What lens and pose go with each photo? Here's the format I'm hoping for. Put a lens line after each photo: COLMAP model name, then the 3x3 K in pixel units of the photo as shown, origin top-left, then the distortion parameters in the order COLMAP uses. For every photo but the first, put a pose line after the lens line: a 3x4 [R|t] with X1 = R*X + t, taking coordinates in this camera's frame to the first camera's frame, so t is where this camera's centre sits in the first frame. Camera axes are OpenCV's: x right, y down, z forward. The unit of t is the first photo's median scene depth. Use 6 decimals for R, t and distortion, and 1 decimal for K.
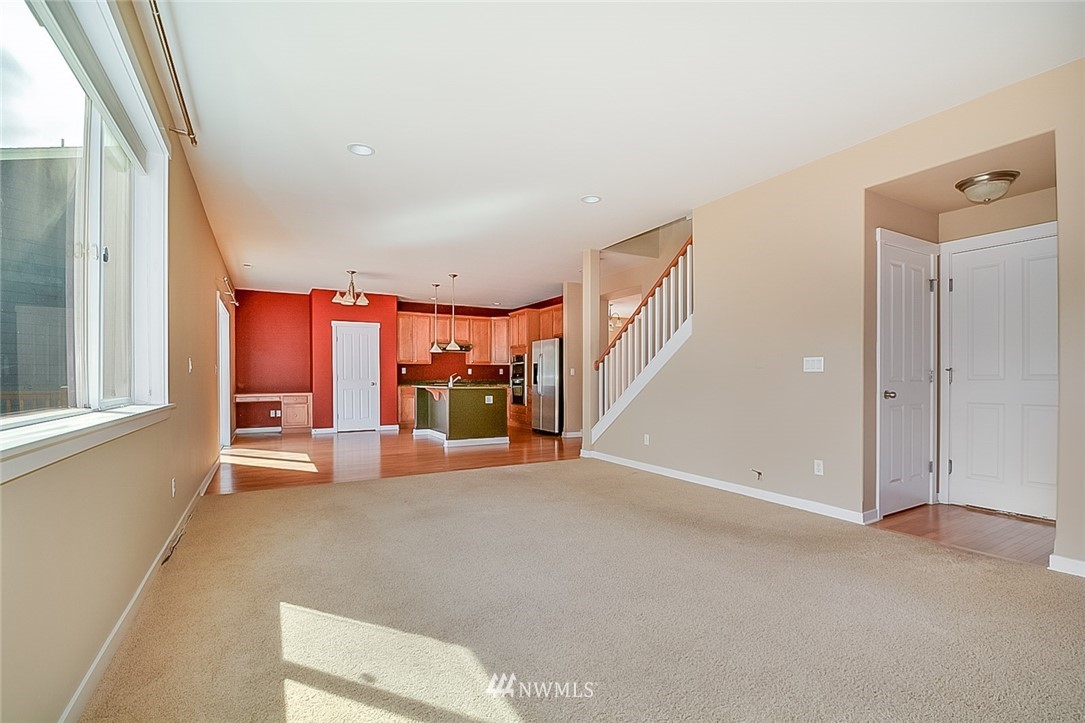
lens RADIAL K [[483.8, 0, 542.3], [0, 483.8, 376.0], [0, 0, 1]] dist [0.001787, 0.000294]
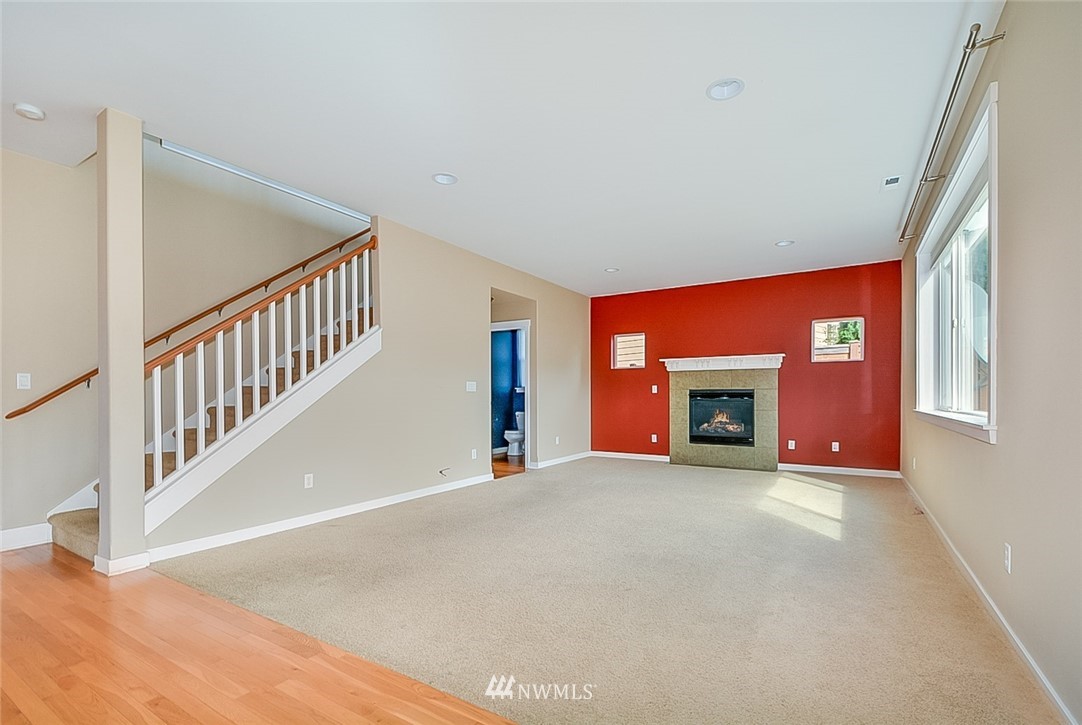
lens RADIAL K [[485.4, 0, 538.3], [0, 485.4, 400.8], [0, 0, 1]] dist [0.034677, 0.000009]
pose [[-0.477252, -0.007310, 0.878736, -0.326076], [-0.000592, 0.999968, 0.007997, 0.003409], [-0.878766, 0.003296, -0.477241, 0.582733]]
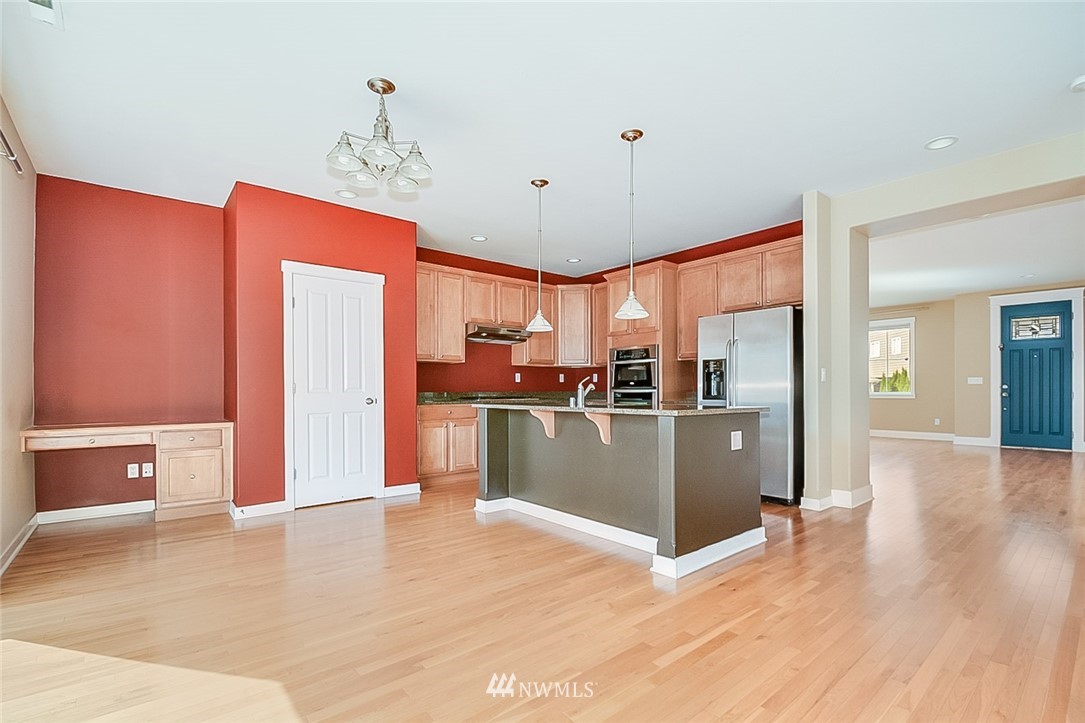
lens RADIAL K [[493.5, 0, 553.0], [0, 493.5, 383.7], [0, 0, 1]] dist [0.000687, -0.017003]
pose [[0.982596, -0.000076, 0.185758, -0.268265], [0.001454, 0.999972, -0.007284, 0.003374], [-0.185752, 0.007428, 0.982569, 0.498486]]
